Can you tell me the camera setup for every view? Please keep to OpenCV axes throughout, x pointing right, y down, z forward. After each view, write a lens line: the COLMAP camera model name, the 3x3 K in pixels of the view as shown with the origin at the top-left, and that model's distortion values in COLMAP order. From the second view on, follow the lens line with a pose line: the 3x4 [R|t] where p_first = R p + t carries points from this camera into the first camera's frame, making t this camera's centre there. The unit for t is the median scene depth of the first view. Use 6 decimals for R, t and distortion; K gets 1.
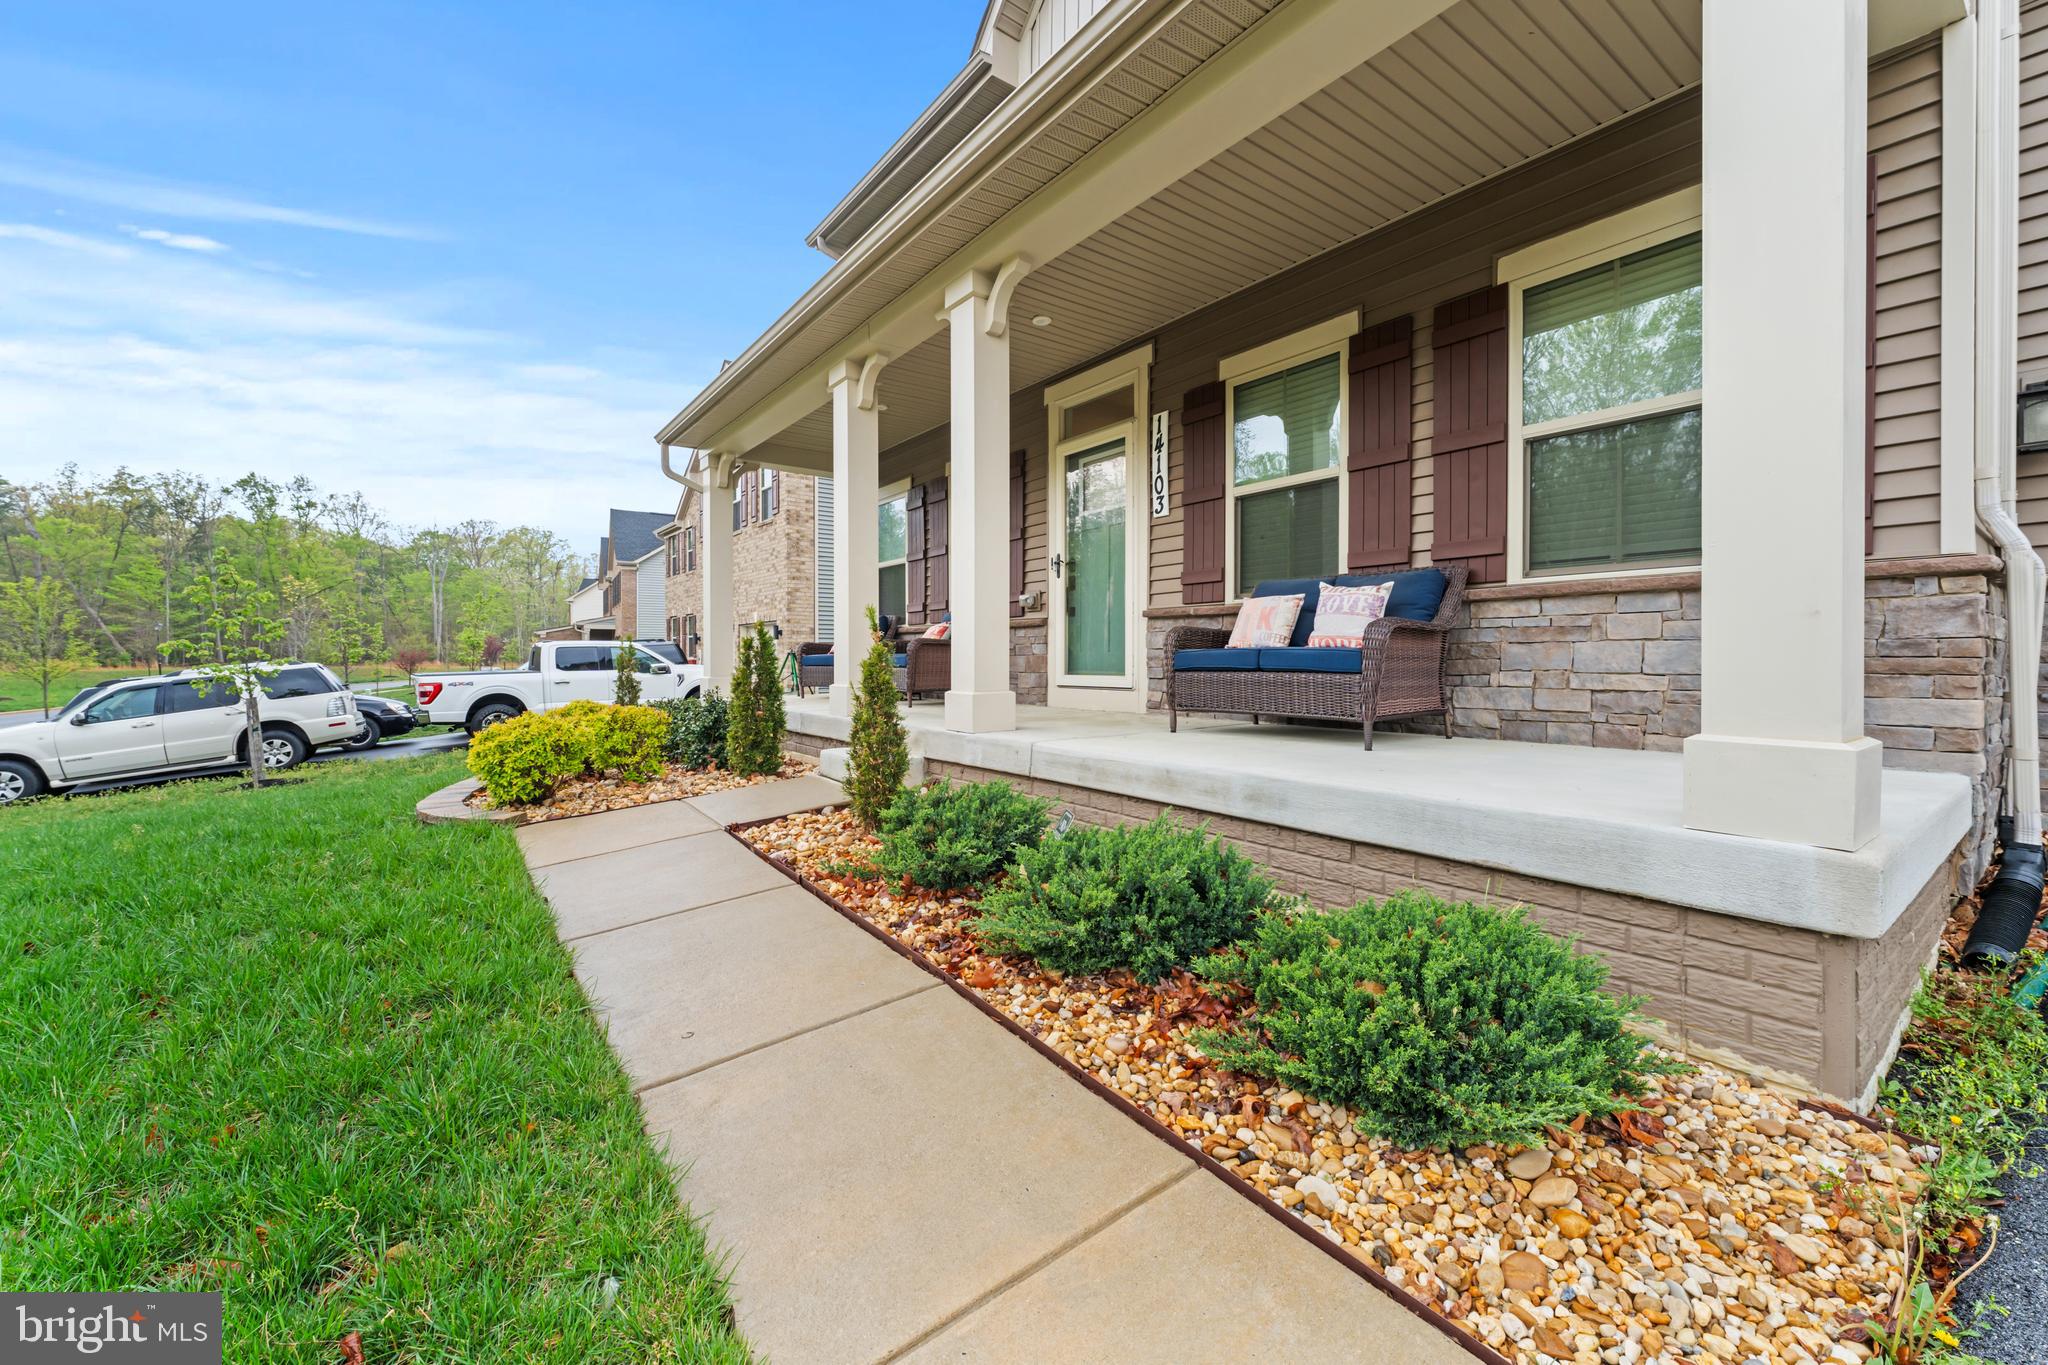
lens RADIAL K [[822.3, 0, 1021.2], [0, 822.3, 672.2], [0, 0, 1]] dist [0.001936, 0.000359]
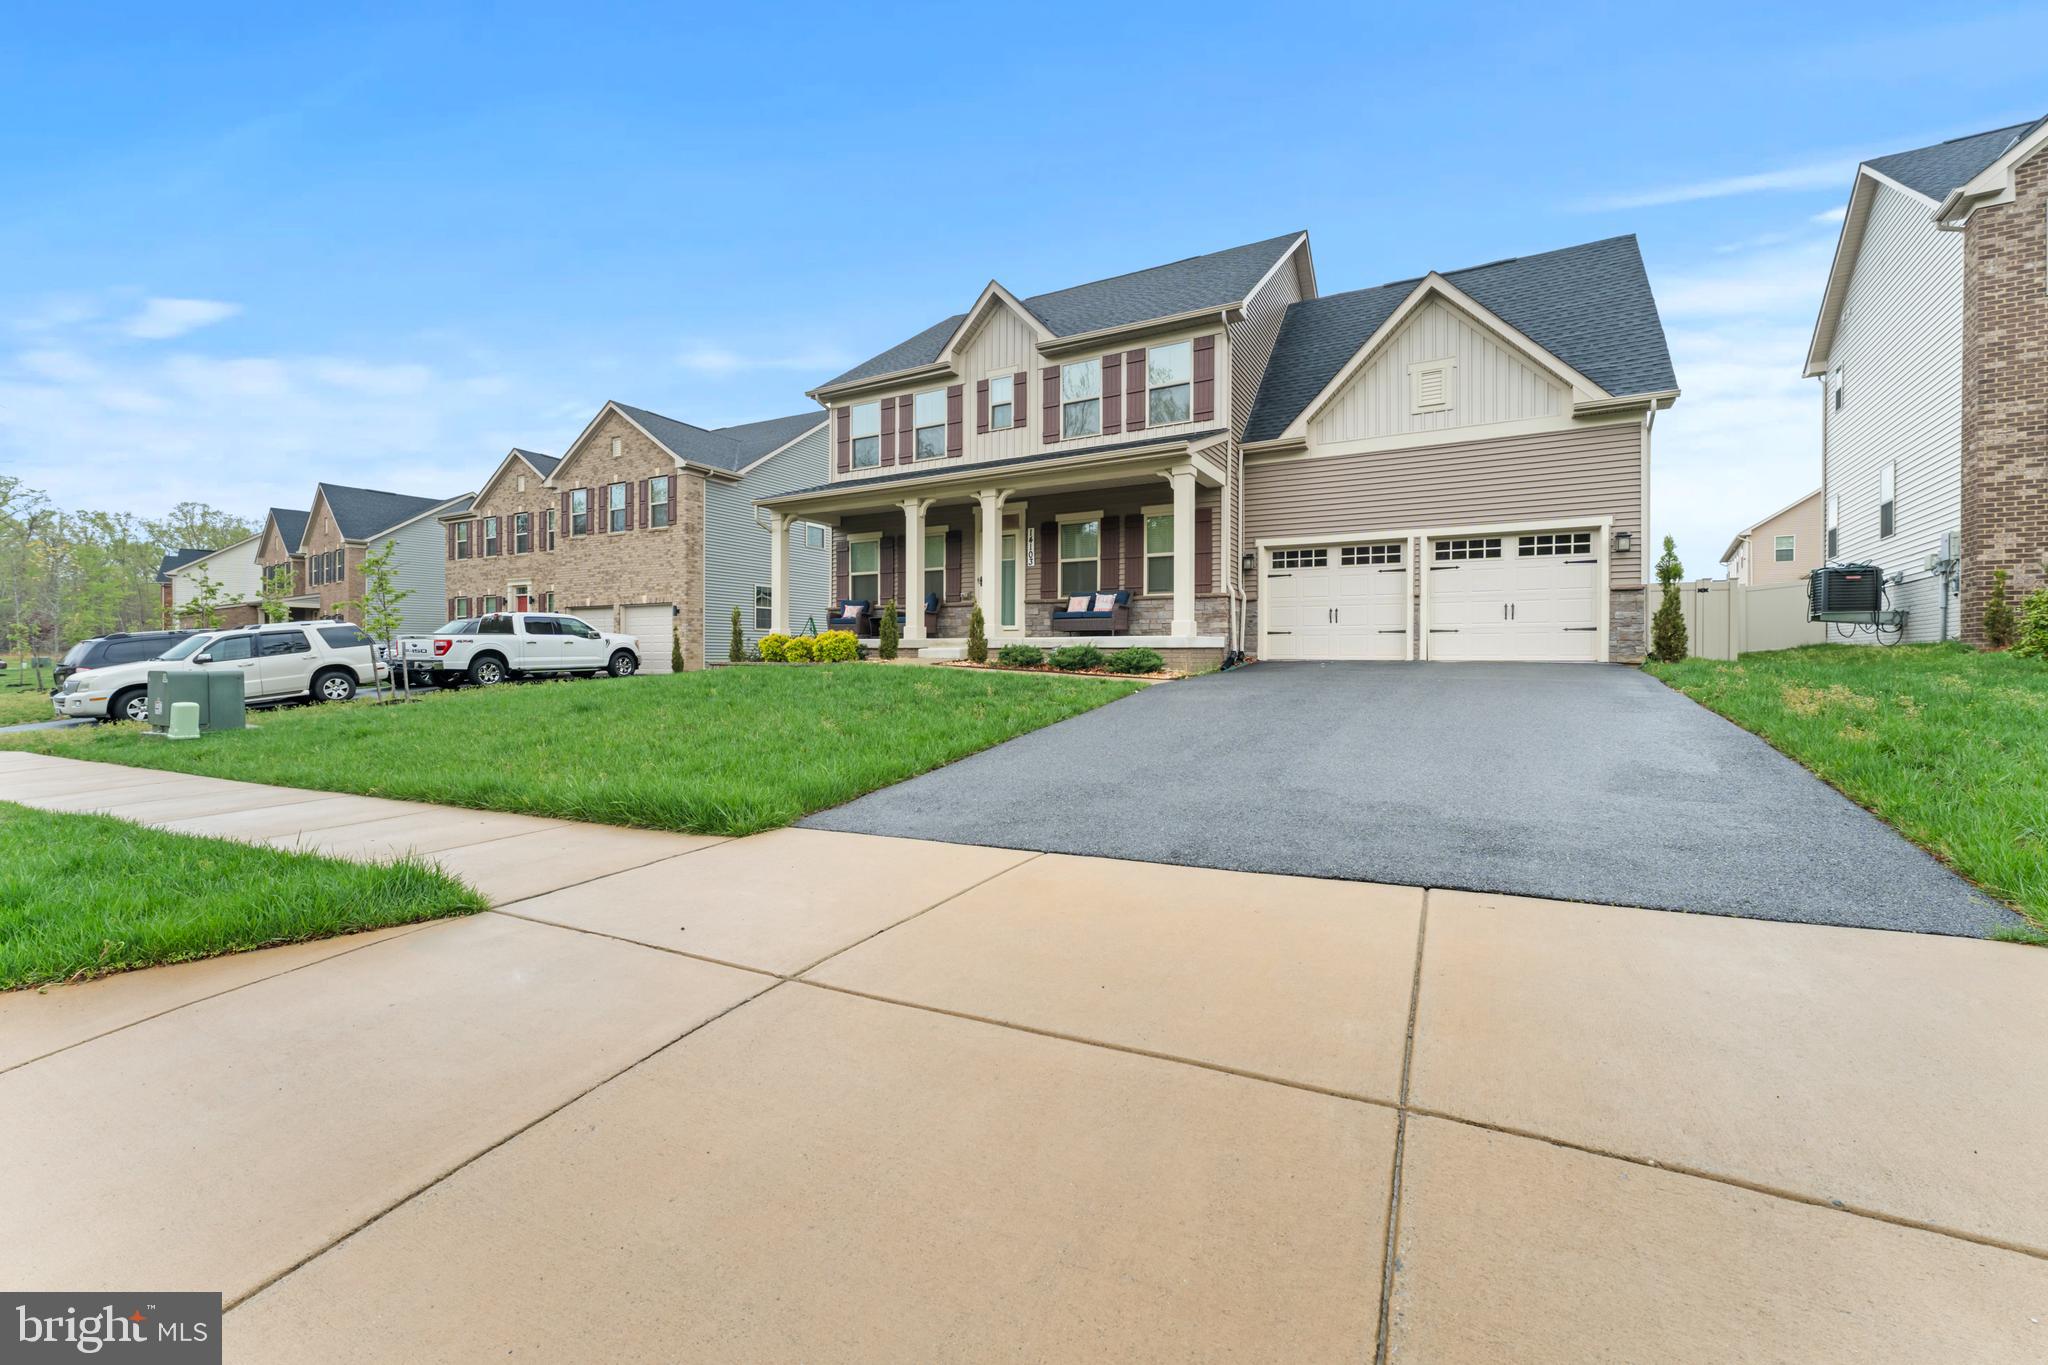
lens RADIAL K [[822.3, 0, 1006.0], [0, 822.3, 674.4], [0, 0, 1]] dist [0.001936, 0.000359]
pose [[0.923618, -0.000933, 0.383314, -0.946177], [-0.000624, 0.999992, 0.003937, 0.157694], [-0.383314, -0.003876, 0.923610, -1.476002]]
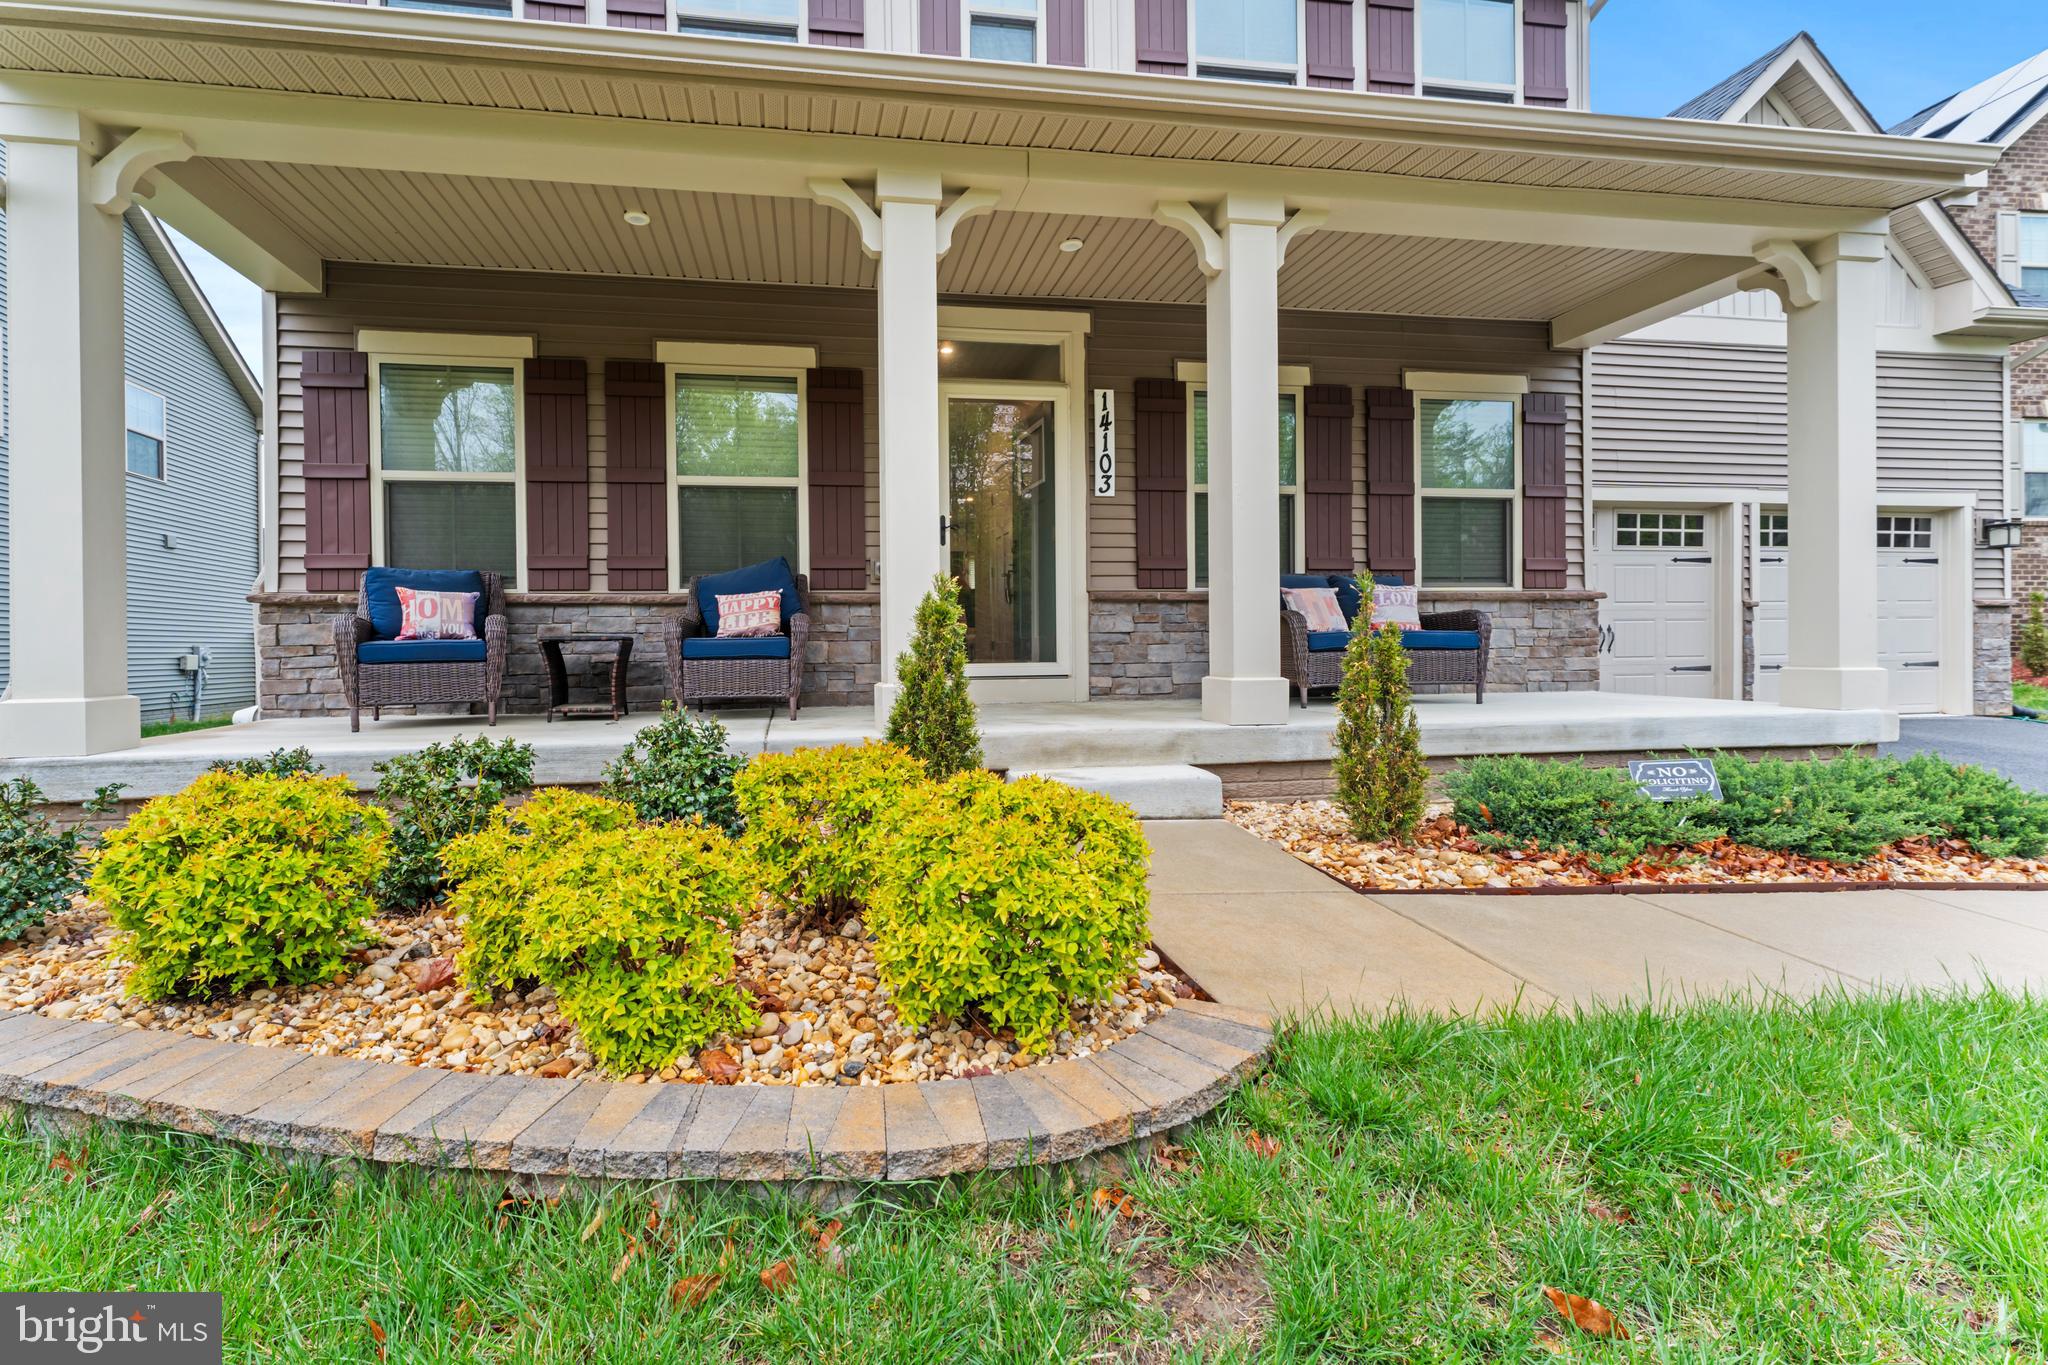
lens RADIAL K [[901.5, 0, 980.5], [0, 901.5, 661.8], [0, 0, 1]] dist [-0.004217, 0.000062]
pose [[0.464455, -0.015653, 0.885458, -0.835945], [0.024878, 0.999680, 0.004622, -0.003261], [-0.885247, 0.019882, 0.464696, 0.638179]]
